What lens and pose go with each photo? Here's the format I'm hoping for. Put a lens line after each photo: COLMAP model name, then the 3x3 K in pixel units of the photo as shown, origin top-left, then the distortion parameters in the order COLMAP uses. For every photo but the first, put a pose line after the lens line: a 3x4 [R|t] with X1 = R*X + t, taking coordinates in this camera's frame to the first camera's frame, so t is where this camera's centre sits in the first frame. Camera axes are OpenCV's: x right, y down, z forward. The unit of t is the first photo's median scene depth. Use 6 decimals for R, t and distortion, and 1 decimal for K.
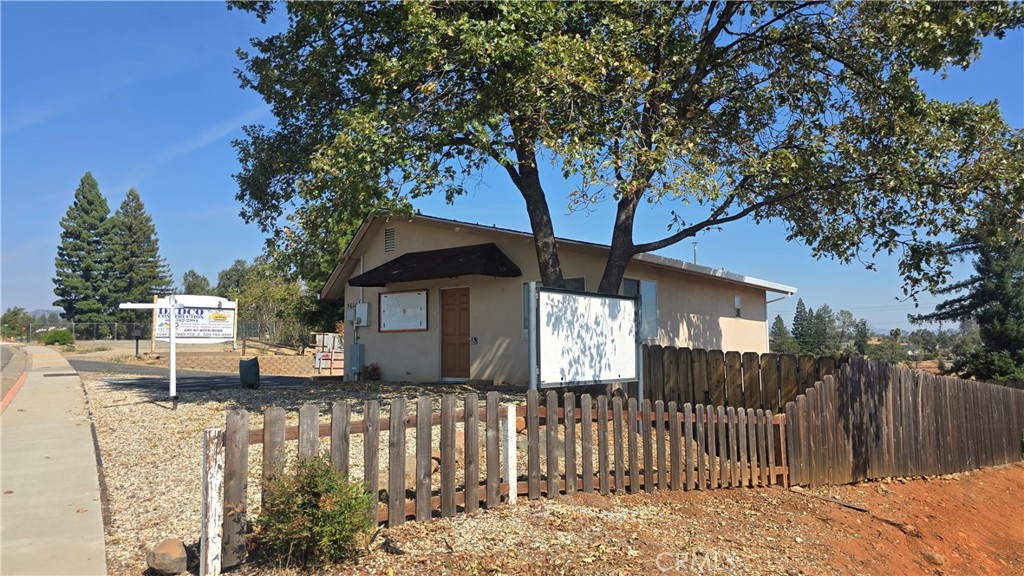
lens RADIAL K [[703.1, 0, 512.0], [0, 703.1, 288.0], [0, 0, 1]] dist [-0.000624, -0.067906]
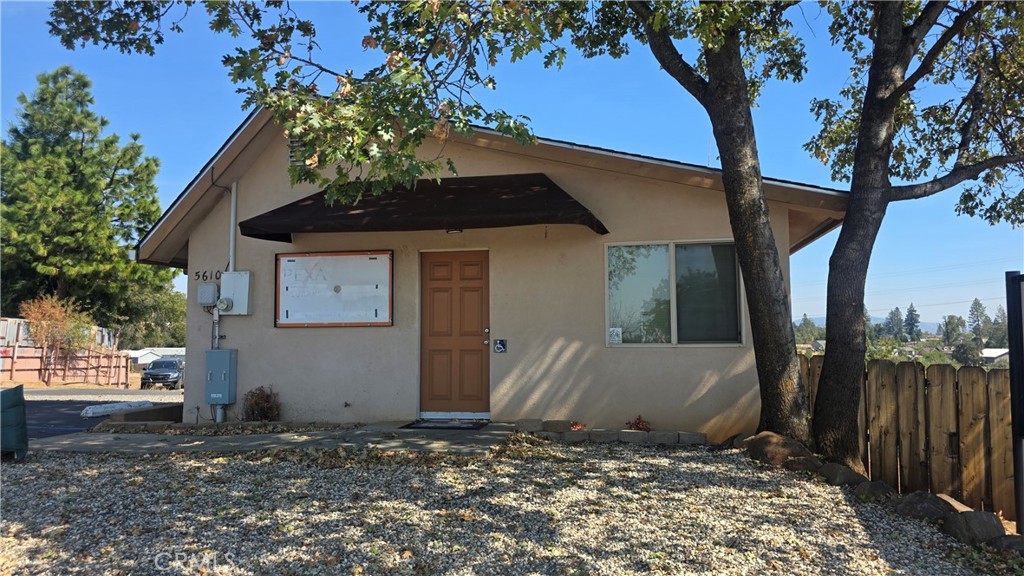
lens RADIAL K [[687.6, 0, 517.9], [0, 687.6, 291.1], [0, 0, 1]] dist [0.072545, -0.063141]
pose [[0.903822, 0.027364, 0.427034, -0.268692], [-0.039112, 0.999059, 0.018764, 0.020131], [-0.426118, -0.033661, 0.904041, 0.485489]]
